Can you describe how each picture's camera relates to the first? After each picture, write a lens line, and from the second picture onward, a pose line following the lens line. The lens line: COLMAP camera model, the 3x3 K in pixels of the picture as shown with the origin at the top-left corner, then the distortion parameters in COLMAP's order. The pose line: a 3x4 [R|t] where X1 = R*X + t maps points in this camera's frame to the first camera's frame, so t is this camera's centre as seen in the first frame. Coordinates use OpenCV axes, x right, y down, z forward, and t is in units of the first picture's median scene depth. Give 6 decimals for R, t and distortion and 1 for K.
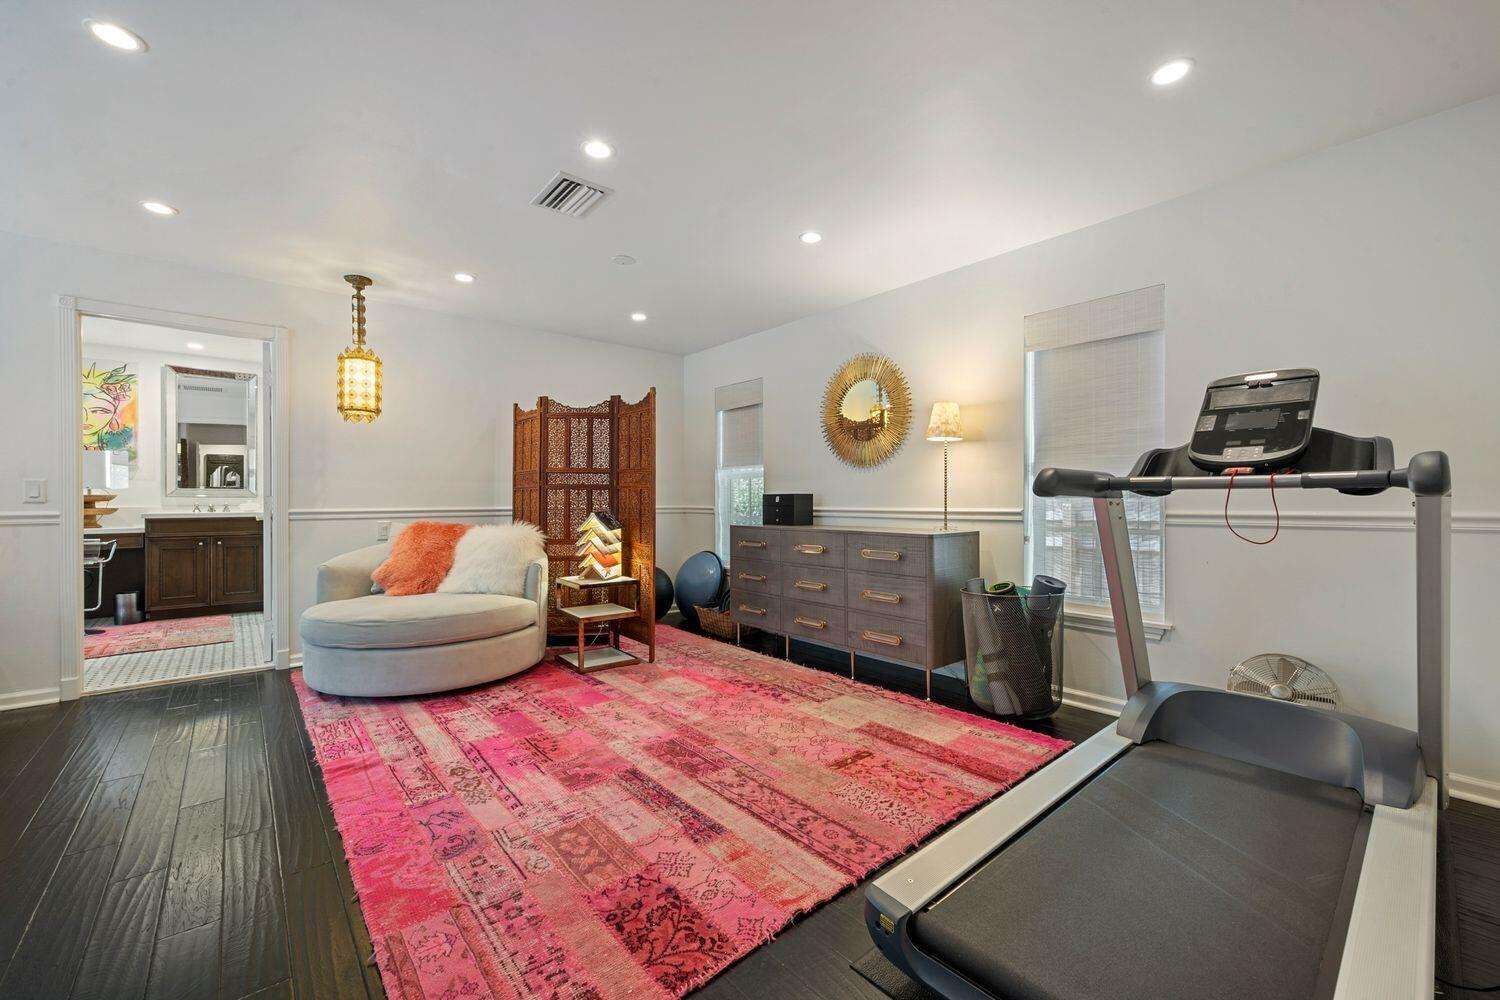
lens RADIAL K [[593.5, 0, 750.0], [0, 593.5, 500.0], [0, 0, 1]] dist [0.001403, 0.000184]
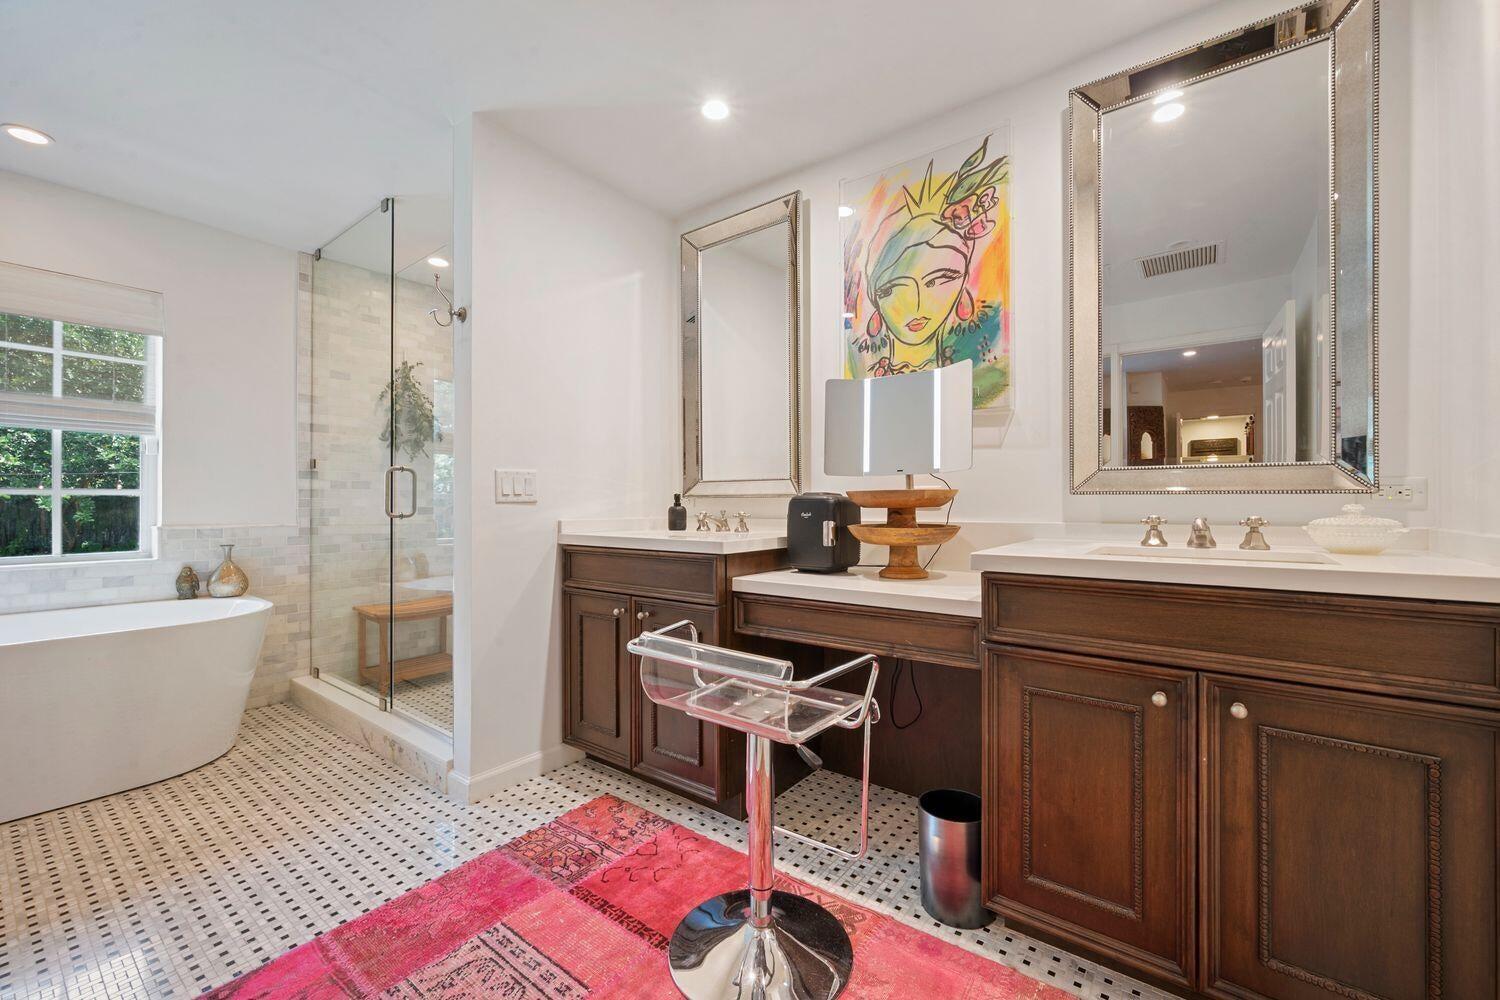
lens RADIAL K [[605.5, 0, 750.0], [0, 605.5, 500.0], [0, 0, 1]] dist [0.000022, -0.000052]
pose [[0.204297, -0.006218, -0.978889, -0.721020], [-0.005199, 0.999959, -0.007437, 0.001297], [0.978895, 0.006609, 0.204256, 0.789799]]
